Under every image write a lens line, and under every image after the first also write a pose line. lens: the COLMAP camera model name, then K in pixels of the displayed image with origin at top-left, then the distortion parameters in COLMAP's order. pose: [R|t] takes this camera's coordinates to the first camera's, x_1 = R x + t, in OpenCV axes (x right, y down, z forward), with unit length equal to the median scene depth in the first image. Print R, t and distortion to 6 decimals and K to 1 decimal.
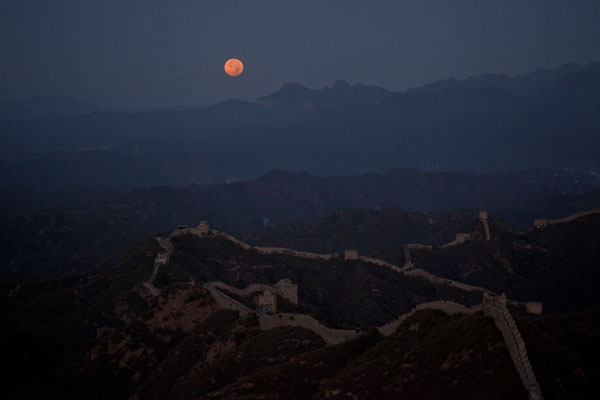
lens RADIAL K [[1994.4, 0, 300.1], [0, 1994.4, 199.5], [0, 0, 1]] dist [1.291440, 0.000000]
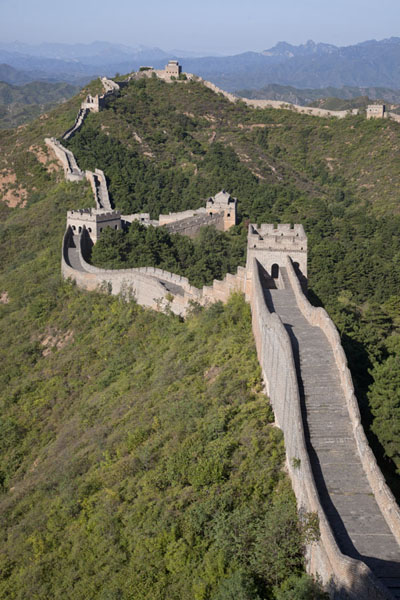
lens RADIAL K [[995.9, 0, 199.1], [0, 995.9, 299.3], [0, 0, 1]] dist [0.079086, 0.000000]
pose [[0.996310, 0.039048, -0.076428, -0.007681], [-0.024256, 0.982311, 0.185679, 0.028415], [0.082326, -0.183140, 0.979634, 0.625642]]
